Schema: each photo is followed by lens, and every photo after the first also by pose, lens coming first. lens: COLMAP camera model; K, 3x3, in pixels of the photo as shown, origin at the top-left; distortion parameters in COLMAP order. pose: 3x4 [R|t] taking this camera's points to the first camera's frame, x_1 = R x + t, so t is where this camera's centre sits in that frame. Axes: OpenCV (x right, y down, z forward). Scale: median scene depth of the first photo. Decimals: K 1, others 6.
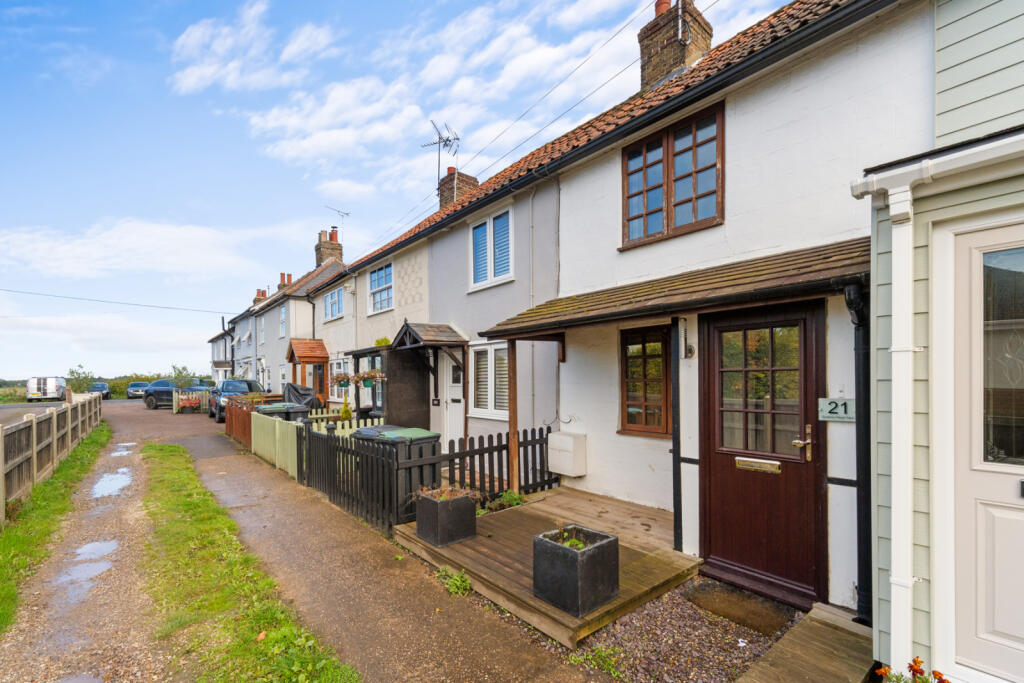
lens RADIAL K [[454.9, 0, 511.2], [0, 454.9, 380.2], [0, 0, 1]] dist [0.001012, 0.000135]
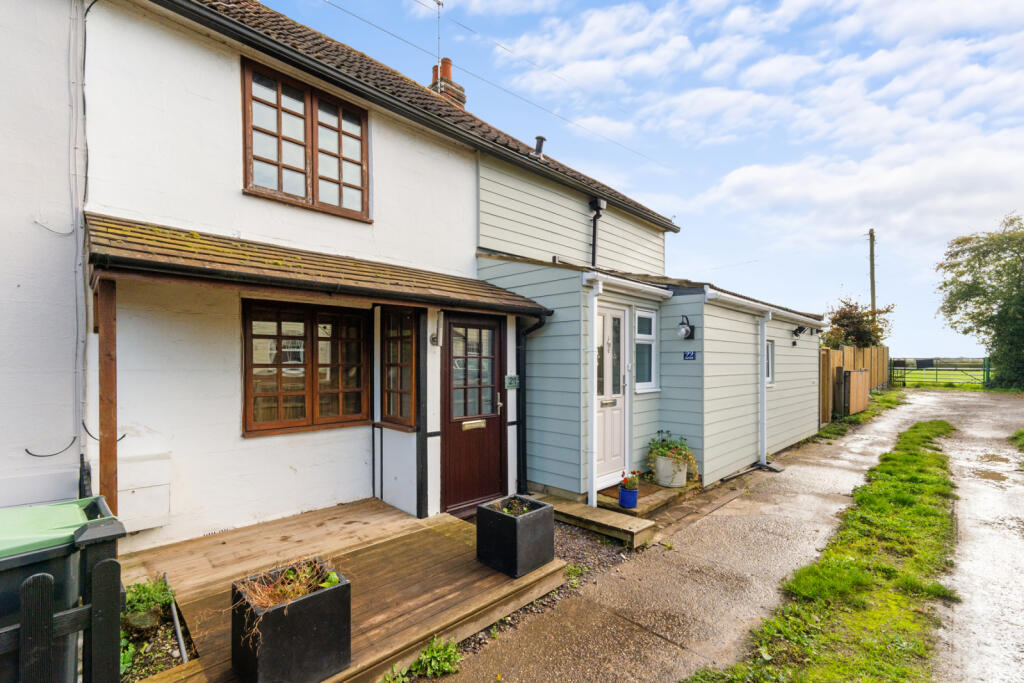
lens RADIAL K [[444.4, 0, 511.1], [0, 444.4, 369.3], [0, 0, 1]] dist [0.000043, 0.000093]
pose [[-0.094205, 0.003693, 0.995546, -0.638316], [0.008567, 0.999959, -0.002899, 0.014763], [-0.995516, 0.008255, -0.094233, 0.770770]]
